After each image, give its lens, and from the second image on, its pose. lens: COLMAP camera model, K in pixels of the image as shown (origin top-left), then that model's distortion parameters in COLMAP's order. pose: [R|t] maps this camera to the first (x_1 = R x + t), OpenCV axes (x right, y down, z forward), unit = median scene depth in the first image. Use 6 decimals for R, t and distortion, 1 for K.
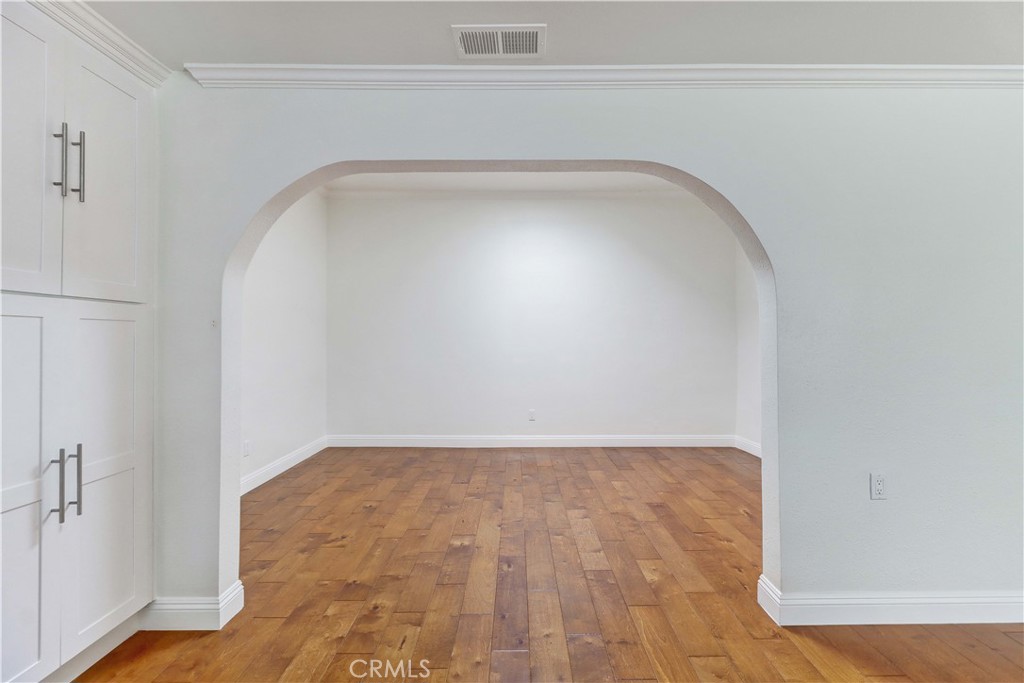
lens RADIAL K [[475.0, 0, 519.9], [0, 475.0, 337.1], [0, 0, 1]] dist [0.028040, -0.014223]
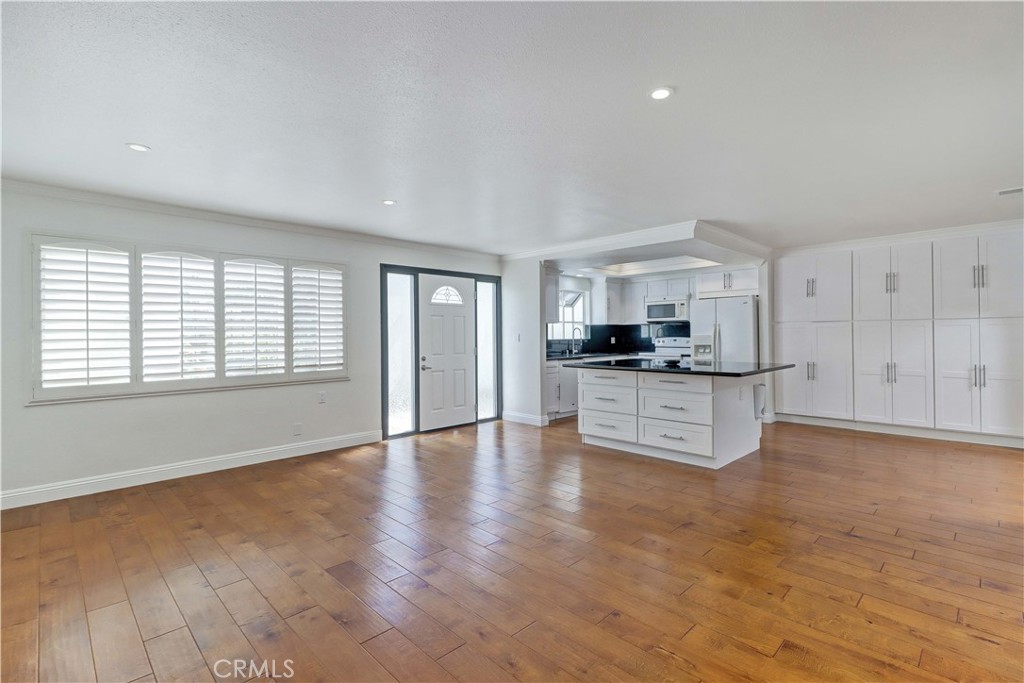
lens RADIAL K [[472.1, 0, 523.8], [0, 472.1, 334.3], [0, 0, 1]] dist [0.010966, -0.000060]
pose [[-0.709251, 0.011860, -0.704856, 3.362867], [0.019066, 0.999815, -0.002362, -0.026328], [0.704698, -0.015114, -0.709347, 1.088392]]
